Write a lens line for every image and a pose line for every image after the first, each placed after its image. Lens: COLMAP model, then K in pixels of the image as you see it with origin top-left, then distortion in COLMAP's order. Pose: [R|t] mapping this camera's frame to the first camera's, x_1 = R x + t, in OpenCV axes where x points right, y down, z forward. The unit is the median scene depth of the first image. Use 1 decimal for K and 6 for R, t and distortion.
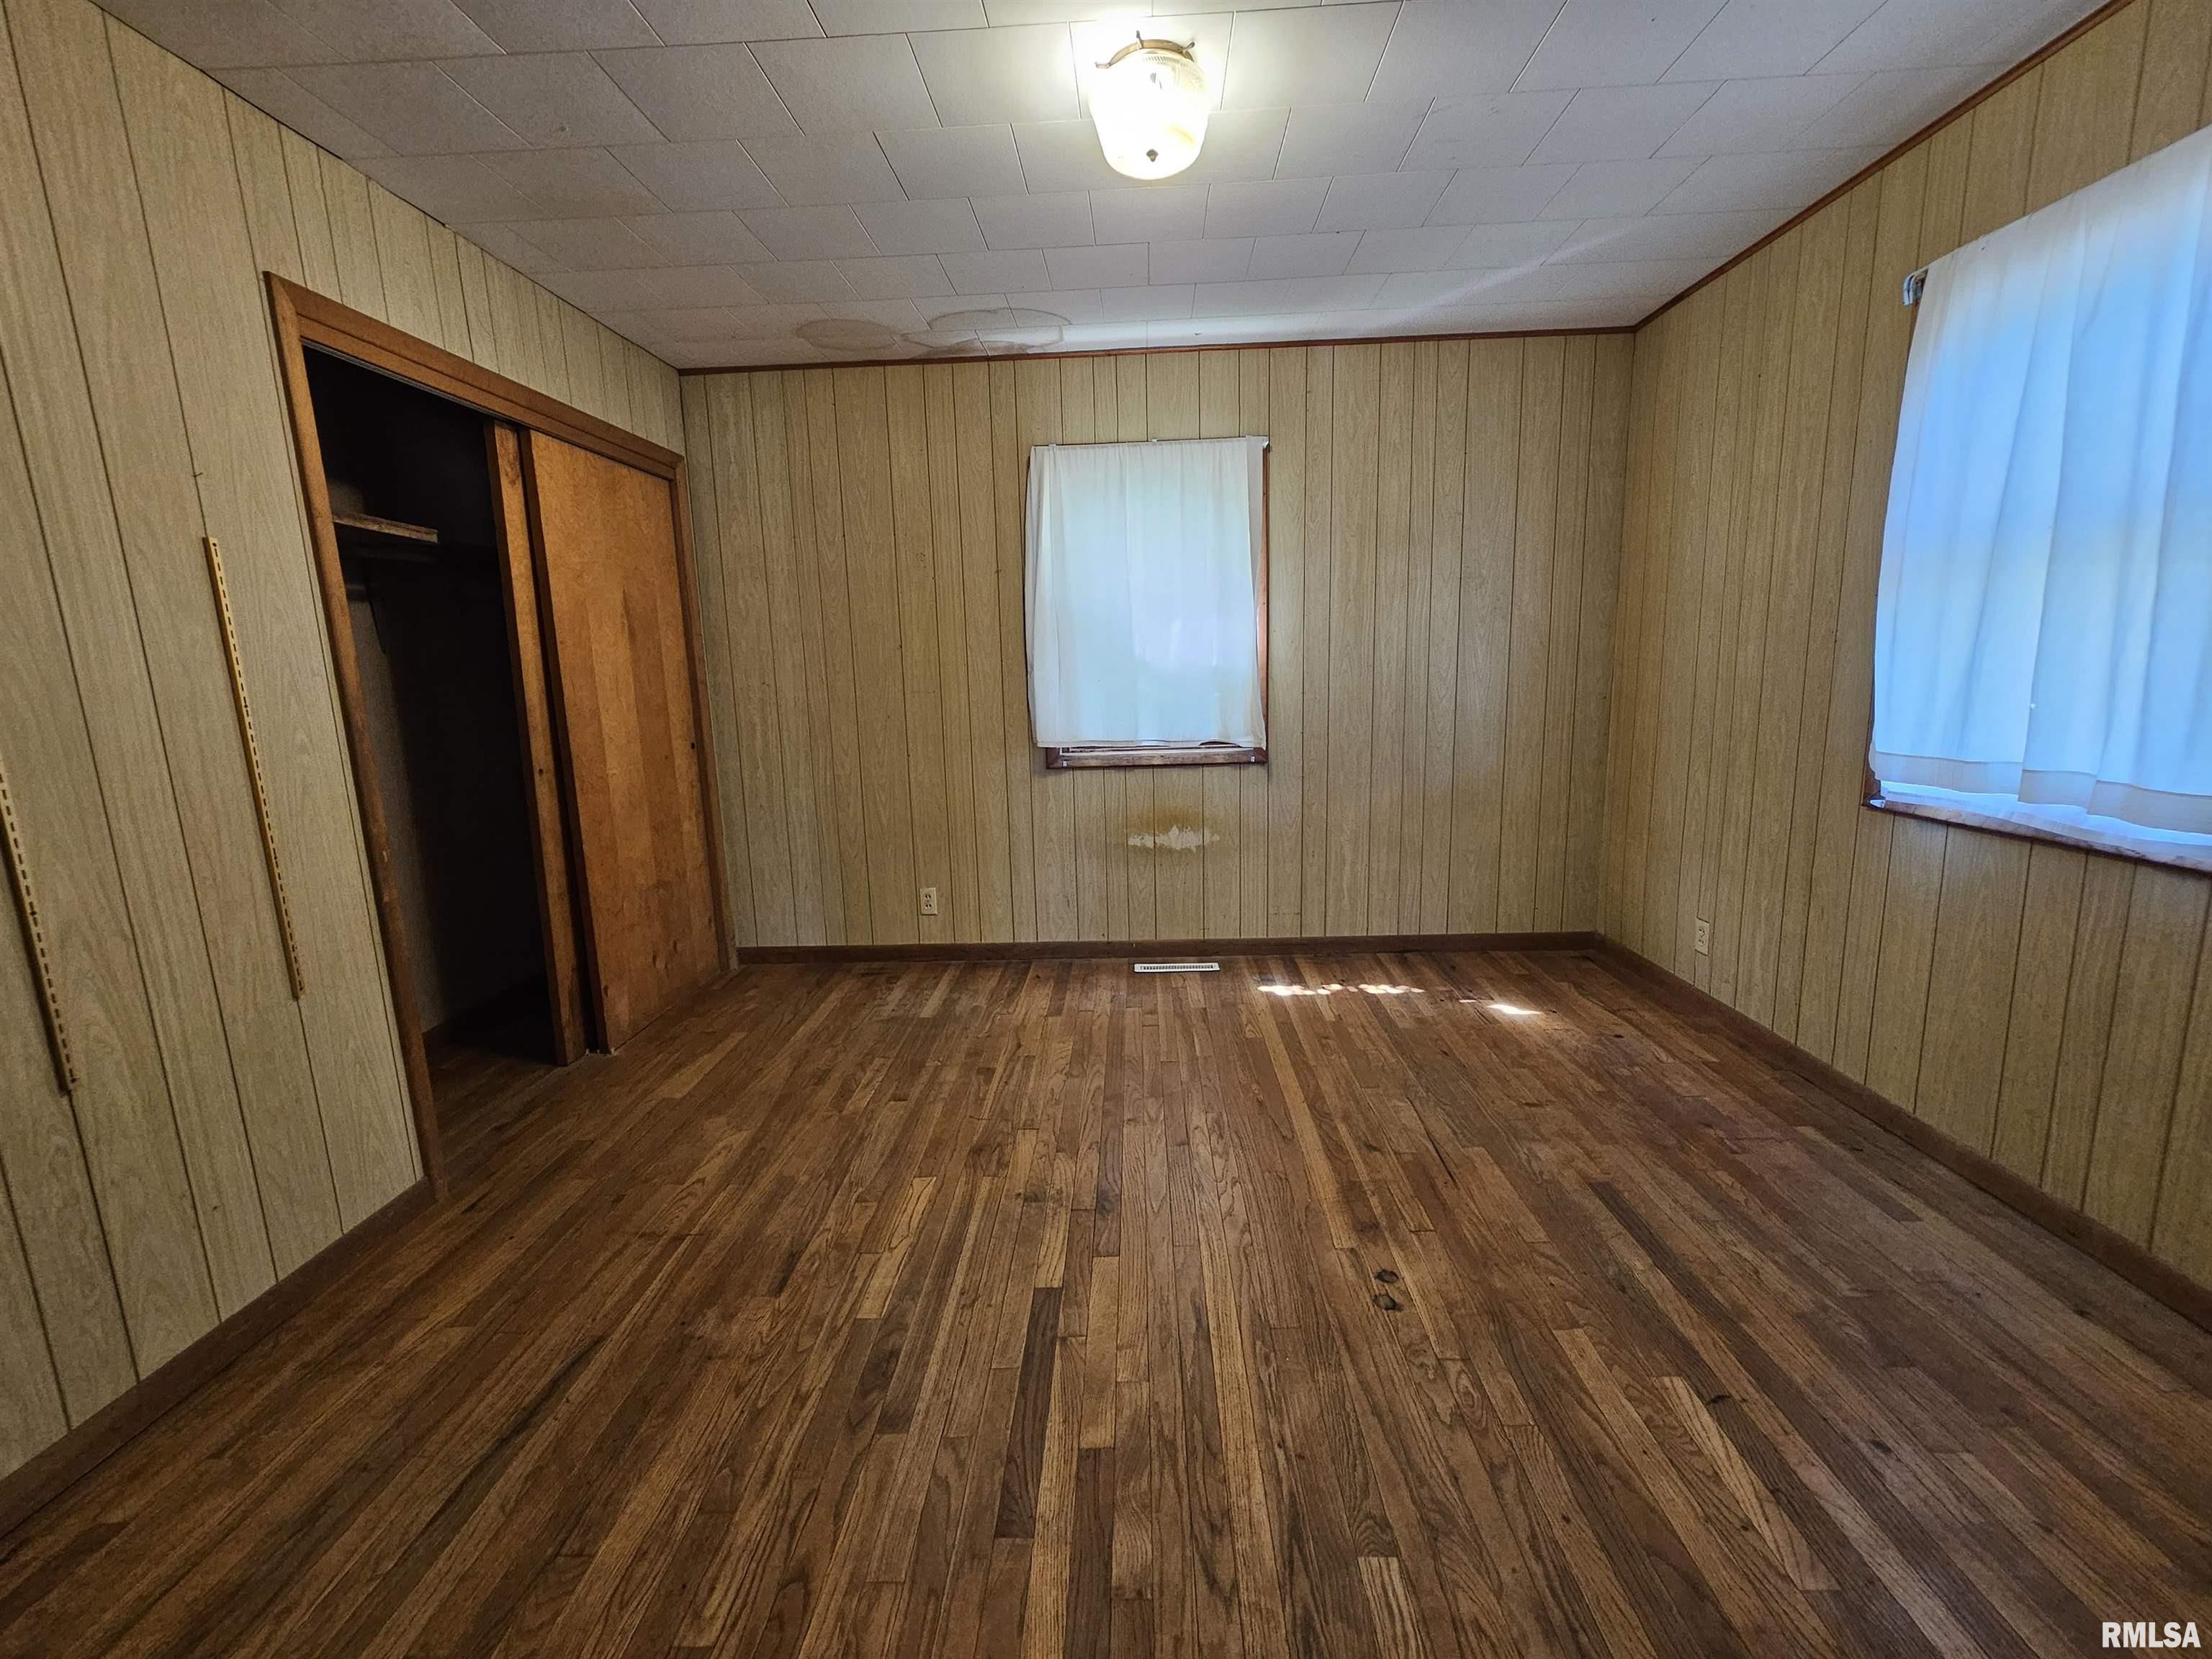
lens RADIAL K [[900.0, 0, 1111.9], [0, 900.0, 819.6], [0, 0, 1]] dist [-0.000858, 0.000129]
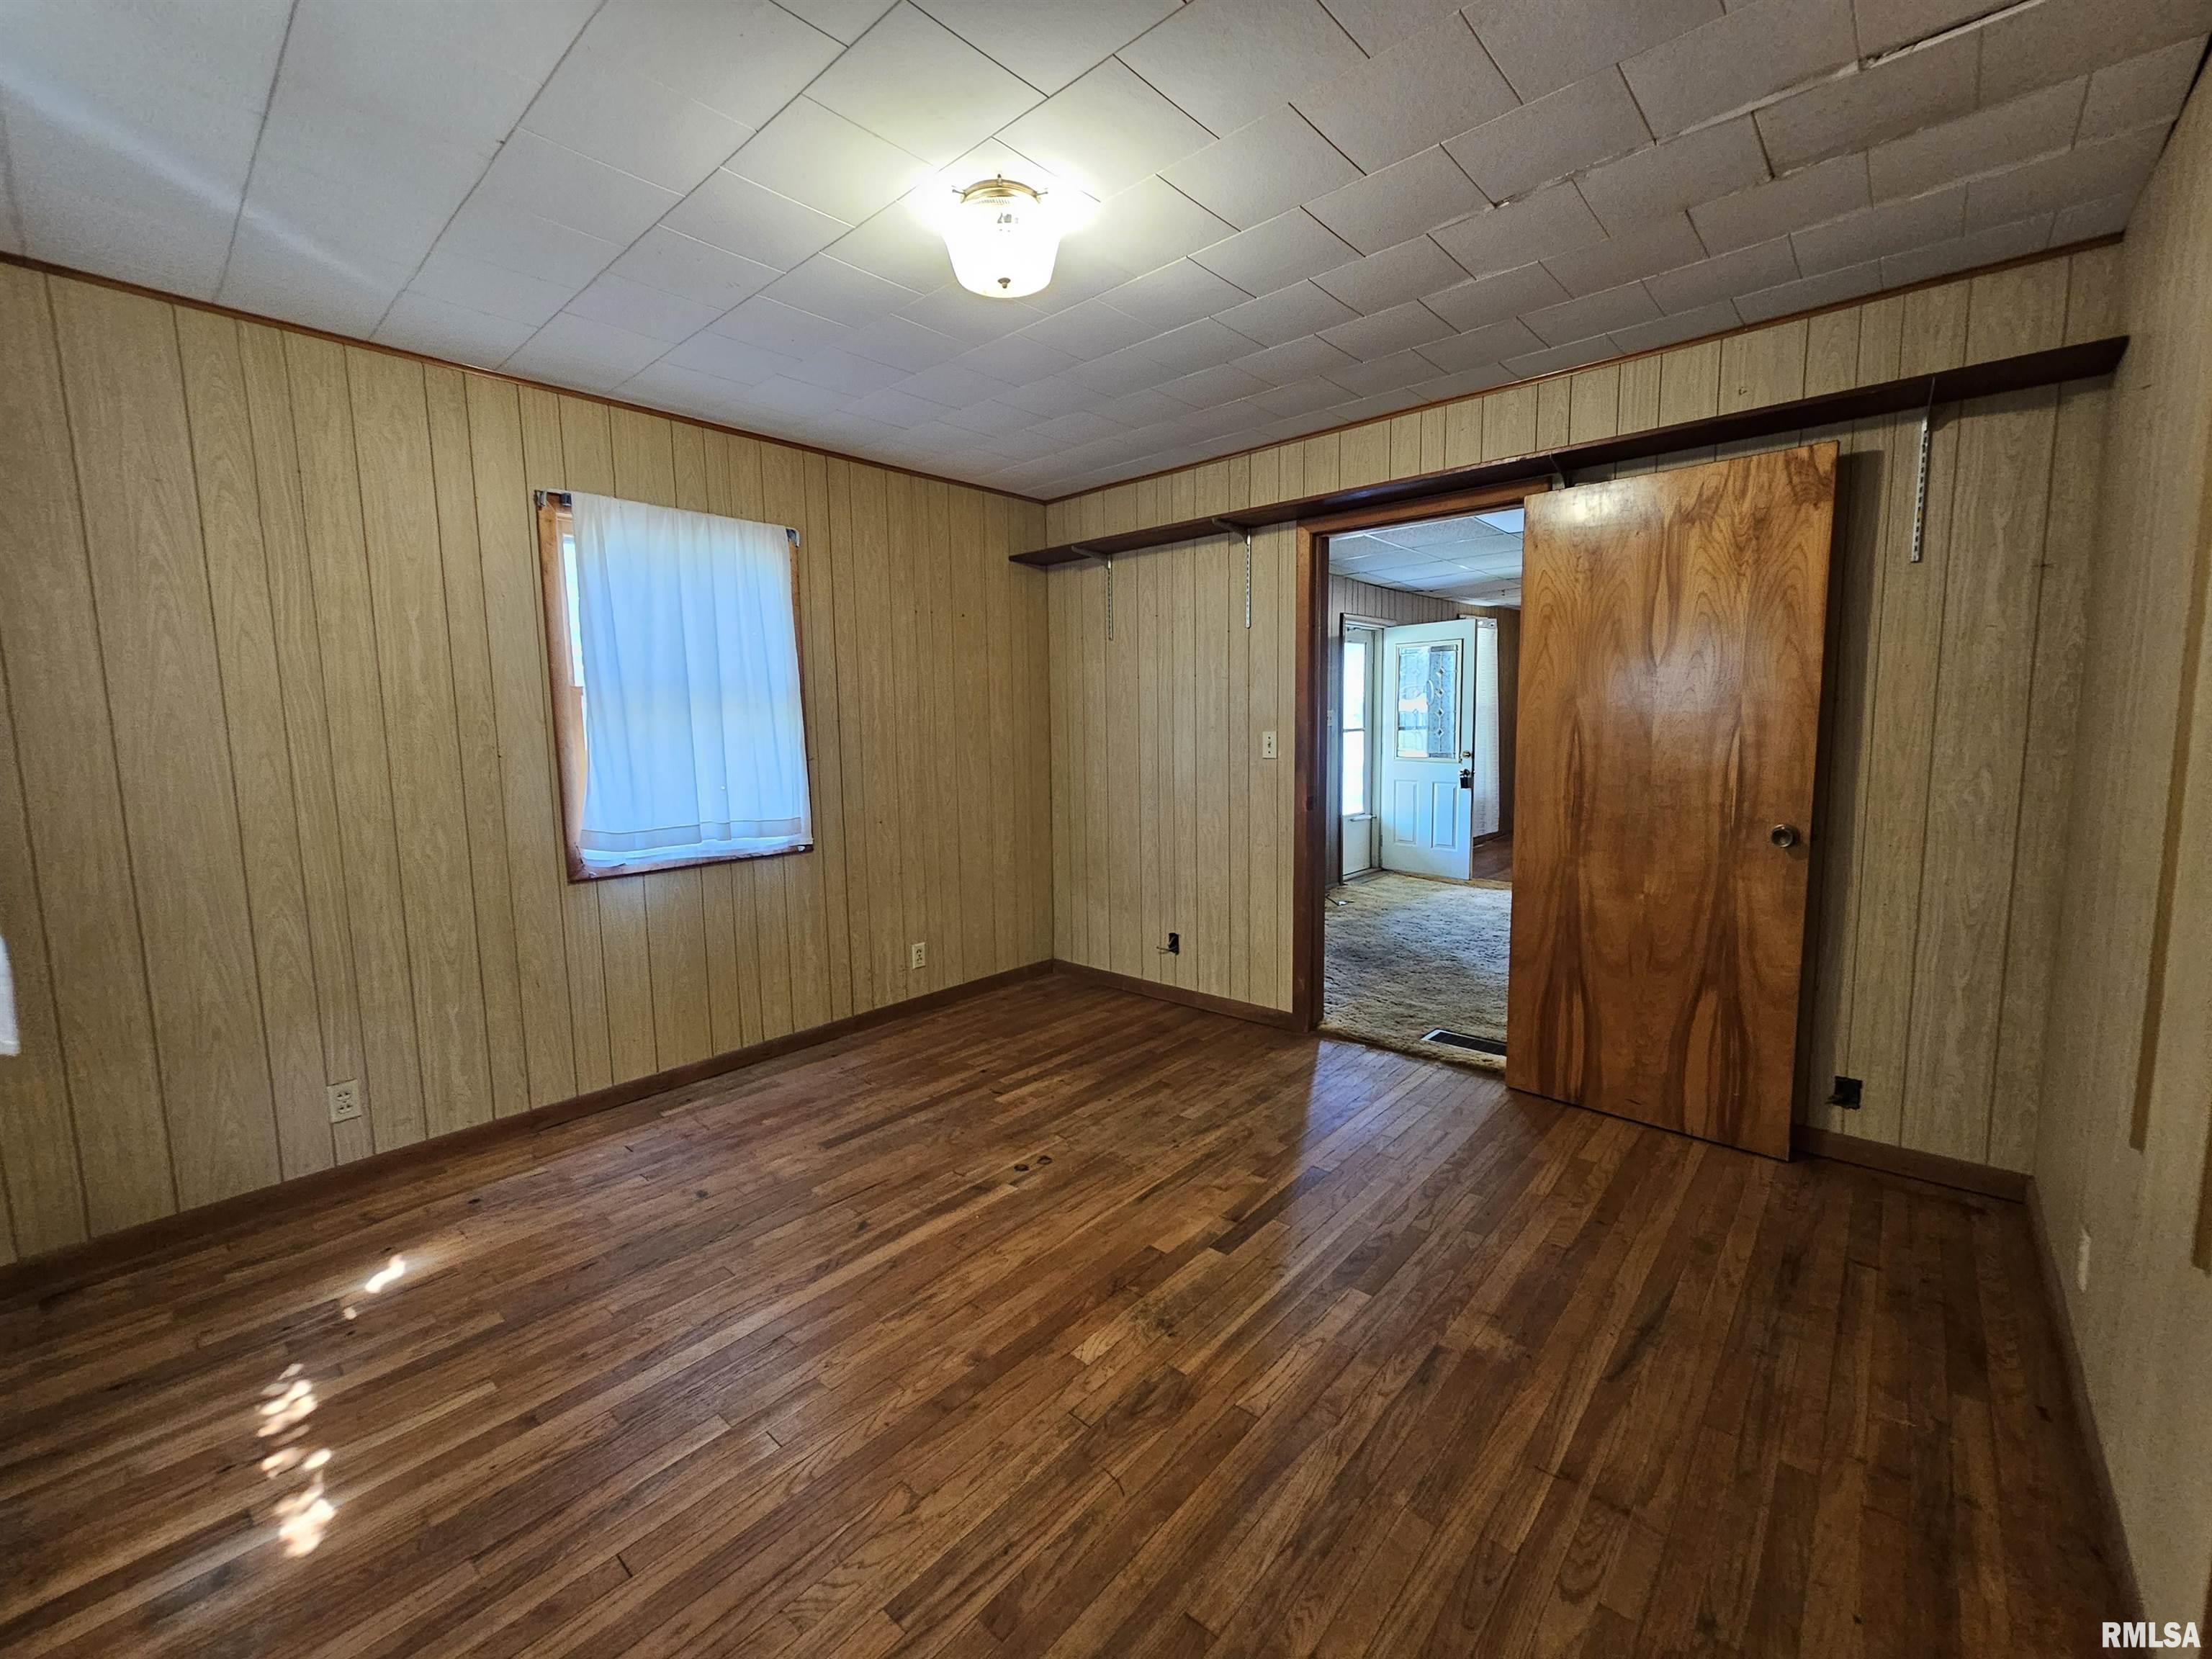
lens RADIAL K [[907.2, 0, 1112.0], [0, 907.2, 822.0], [0, 0, 1]] dist [0.000066, 0.000260]
pose [[-0.769450, -0.026846, 0.638142, -0.505153], [0.150657, 0.963295, 0.222182, -0.234116], [-0.620684, 0.267099, -0.737163, 1.270970]]
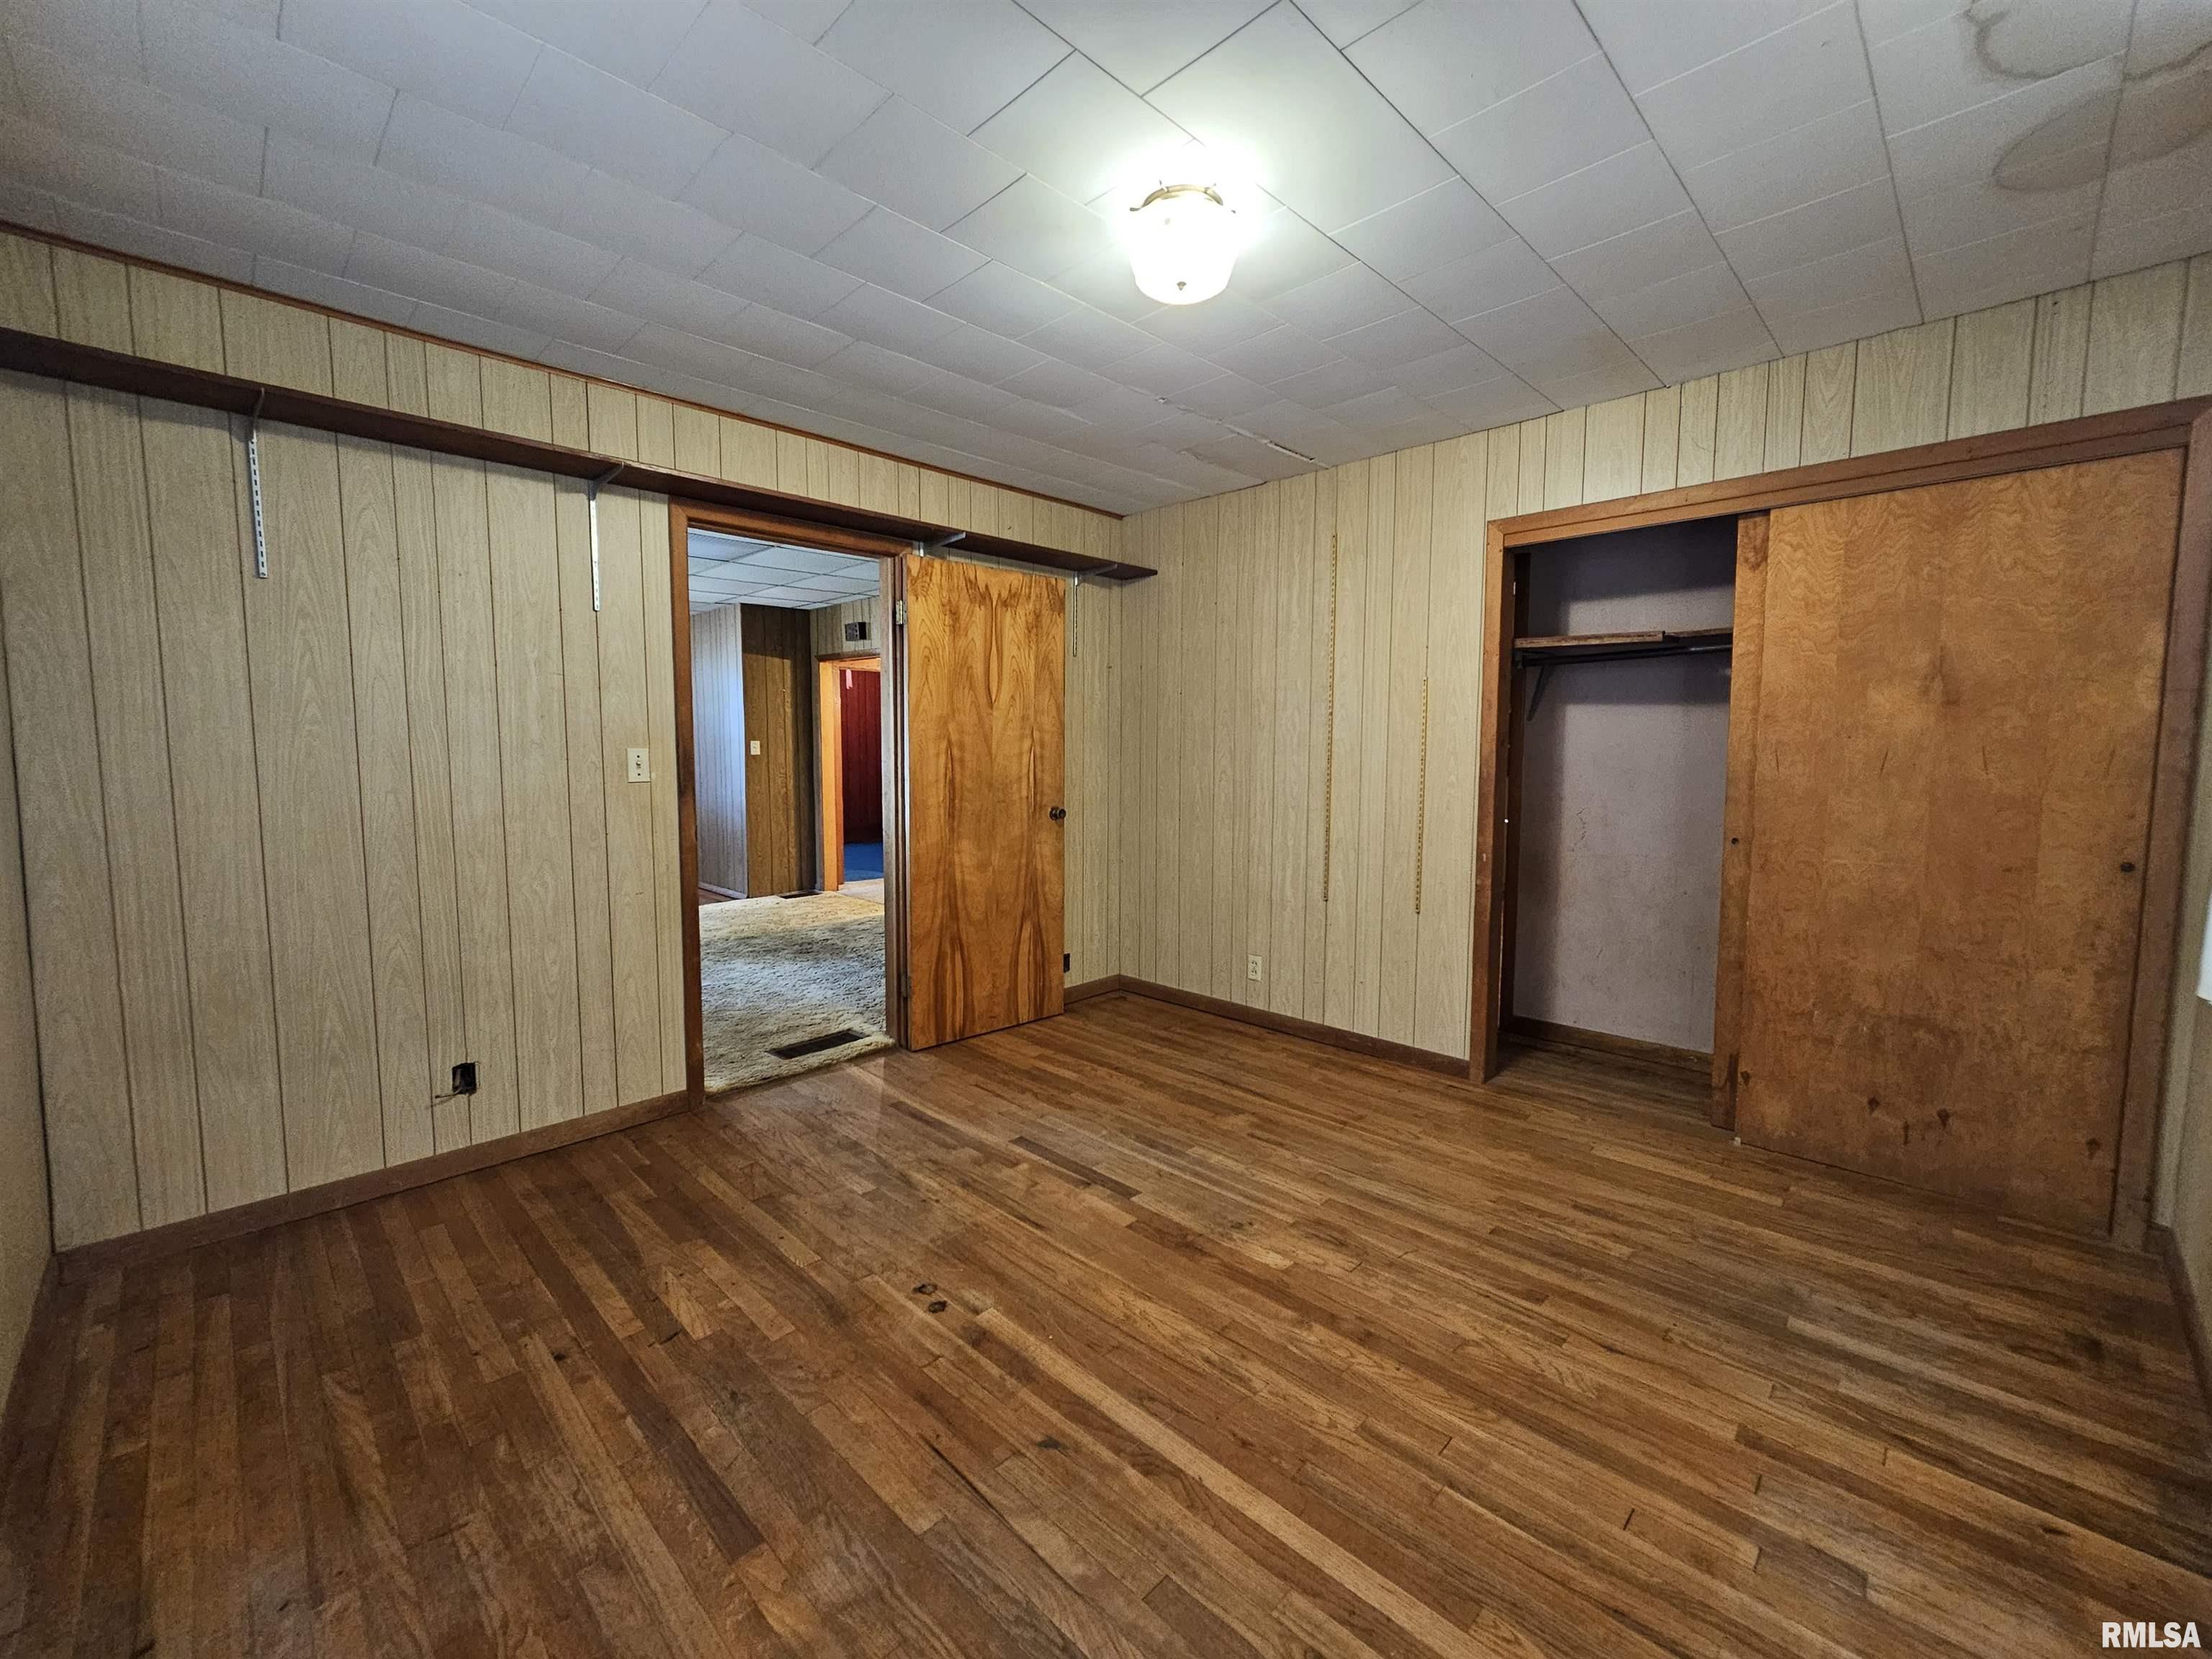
lens RADIAL K [[900.0, 0, 1111.9], [0, 900.0, 819.6], [0, 0, 1]] dist [-0.000858, 0.000129]
pose [[-0.676356, 0.090744, -0.730964, 0.633996], [-0.107355, 0.969641, 0.219709, -0.239350], [0.728709, 0.227074, -0.646080, 1.199168]]
